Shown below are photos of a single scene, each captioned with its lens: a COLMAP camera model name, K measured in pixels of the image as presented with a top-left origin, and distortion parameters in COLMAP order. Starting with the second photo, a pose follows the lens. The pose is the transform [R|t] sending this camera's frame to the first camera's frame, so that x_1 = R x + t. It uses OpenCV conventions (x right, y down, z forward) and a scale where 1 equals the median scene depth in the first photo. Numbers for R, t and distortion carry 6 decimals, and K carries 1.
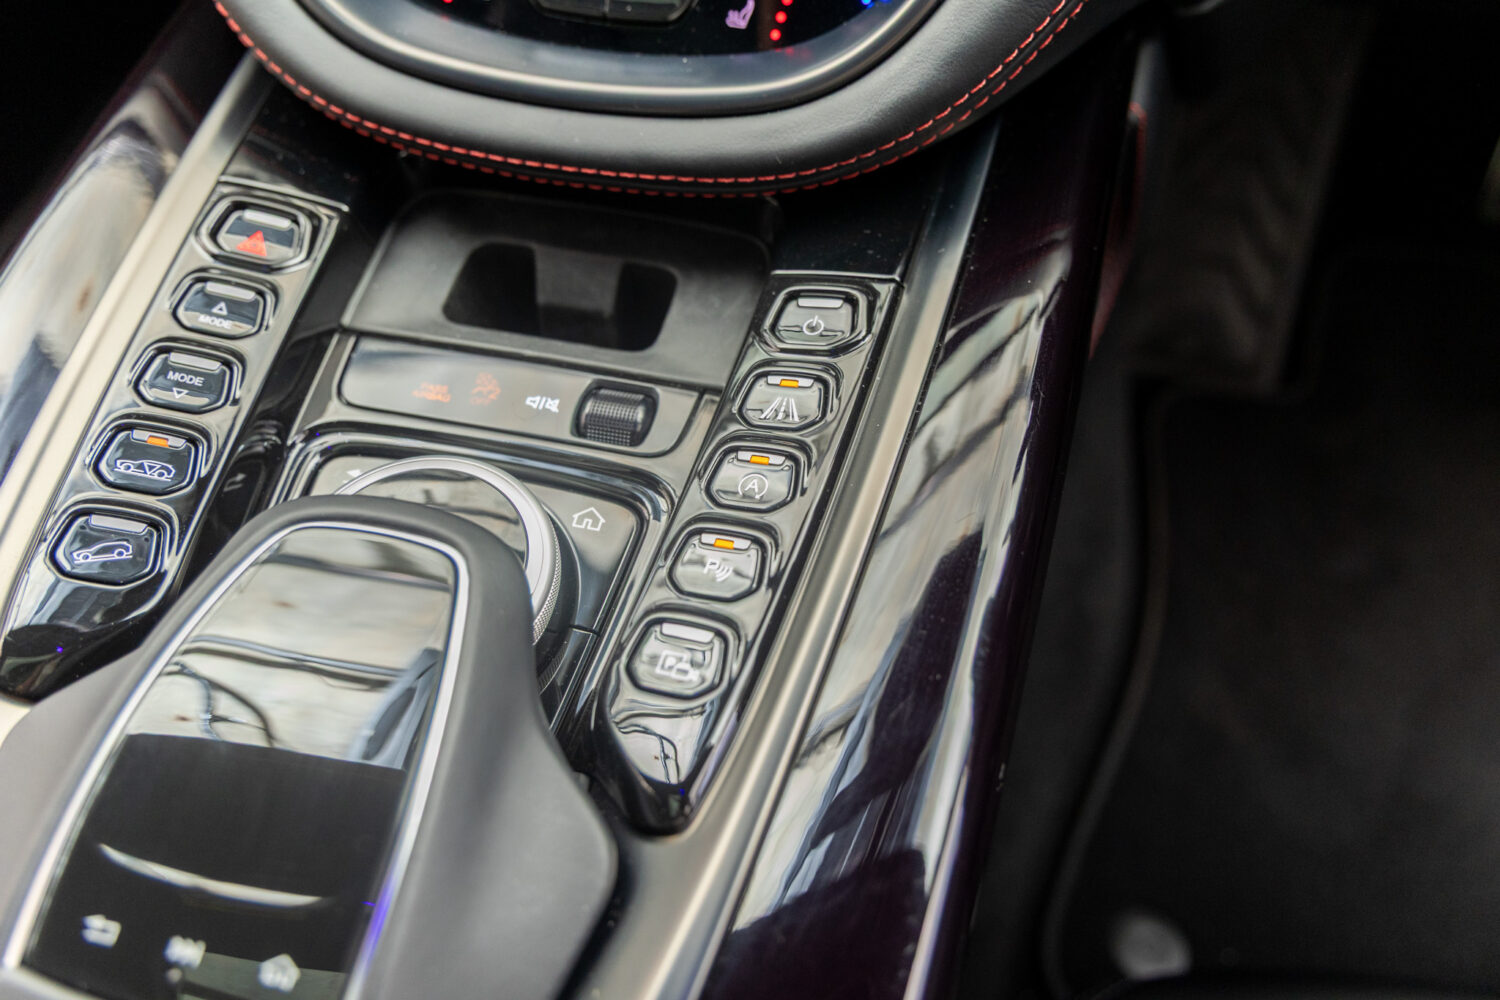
lens RADIAL K [[1199.3, 0, 750.0], [0, 1199.3, 500.0], [0, 0, 1]] dist [0.014604, -0.000277]
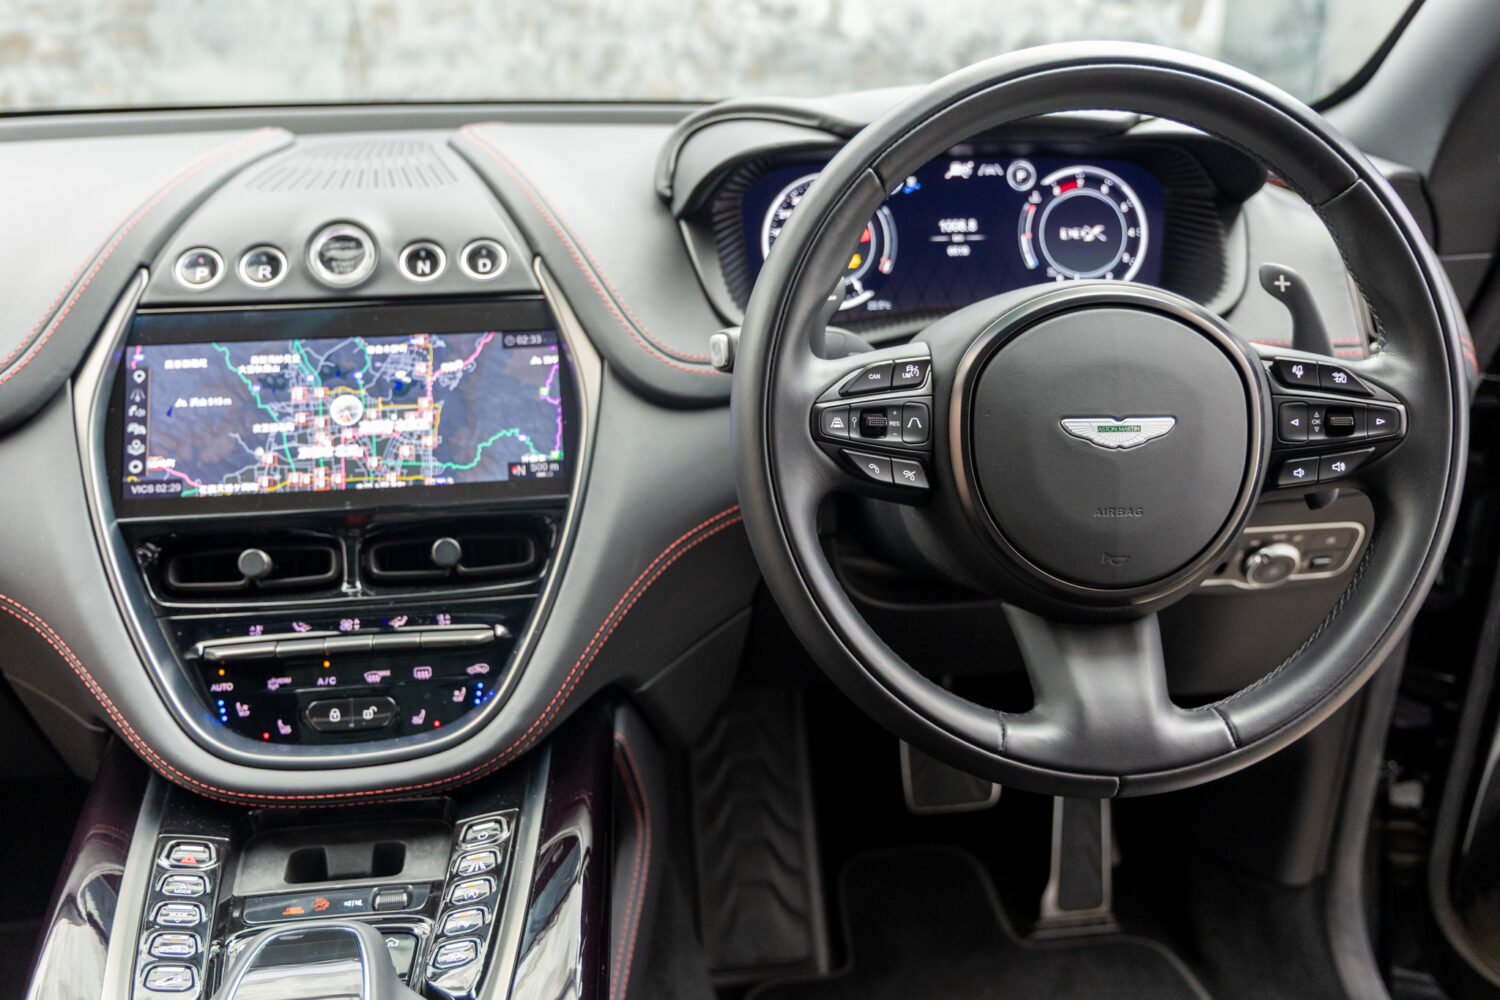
lens RADIAL K [[1453.6, 0, 757.7], [0, 1453.6, 500.6], [0, 0, 1]] dist [0.001250, 0.008141]
pose [[0.935850, -0.108618, 0.335242, -0.279004], [0.278846, 0.809932, -0.515999, 0.809061], [-0.215476, 0.576378, 0.788263, -1.426269]]
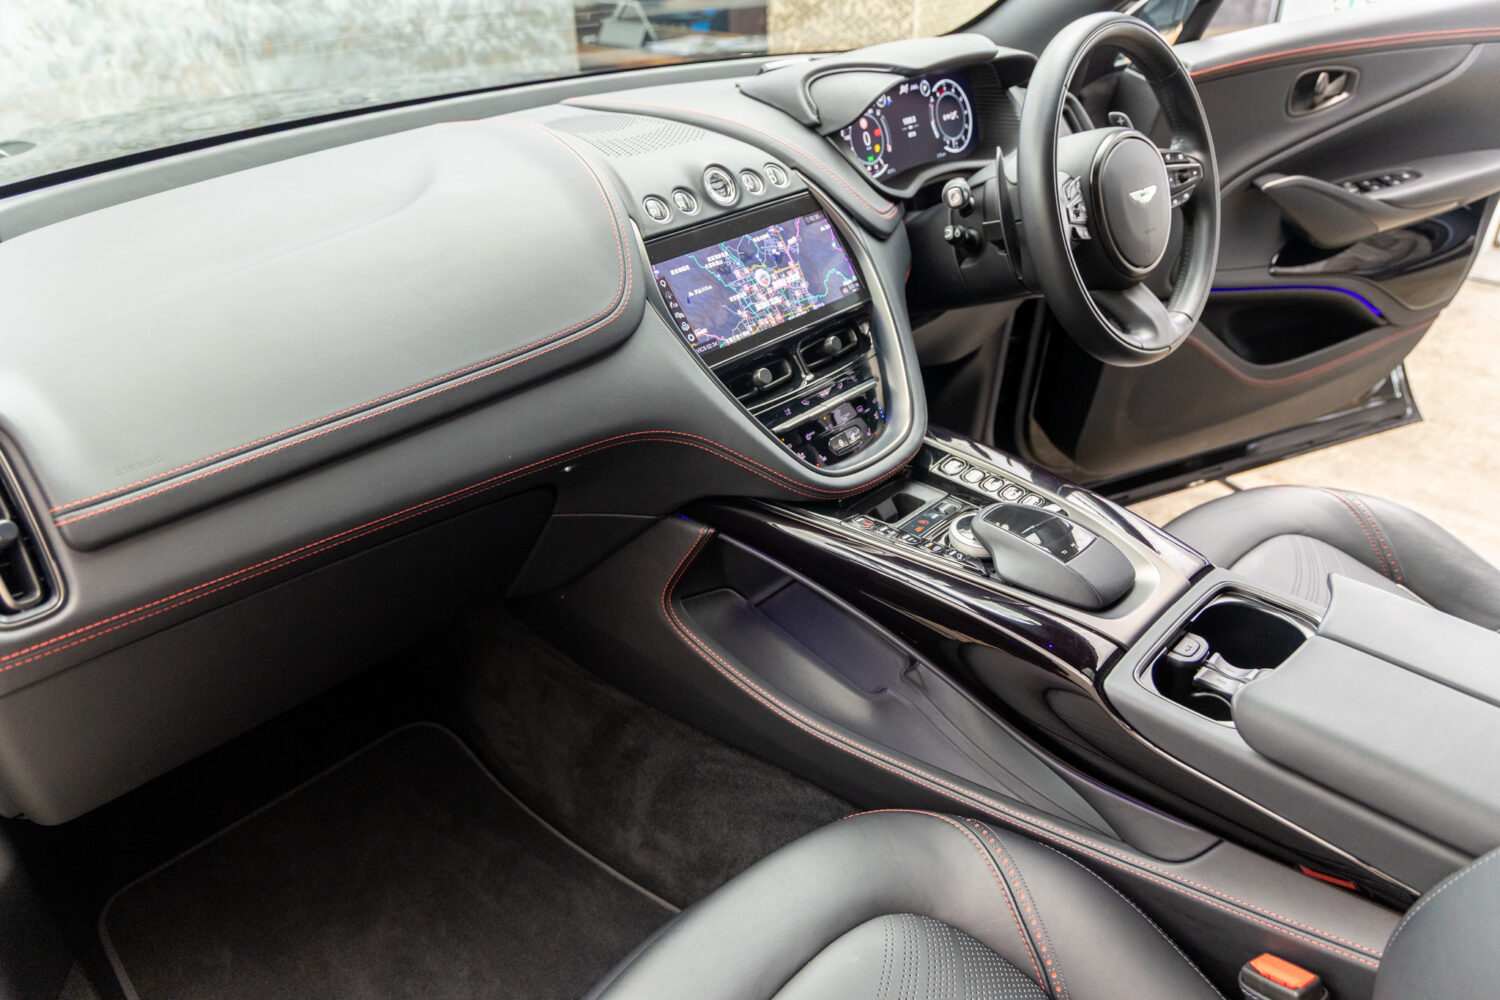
lens RADIAL K [[1082.9, 0, 750.0], [0, 1082.9, 500.0], [0, 0, 1]] dist [-0.003825, 0.000210]
pose [[0.505698, -0.417740, 0.754826, -3.016937], [0.715702, 0.691680, -0.096693, -0.204450], [-0.481705, 0.589128, 0.648759, -0.957909]]
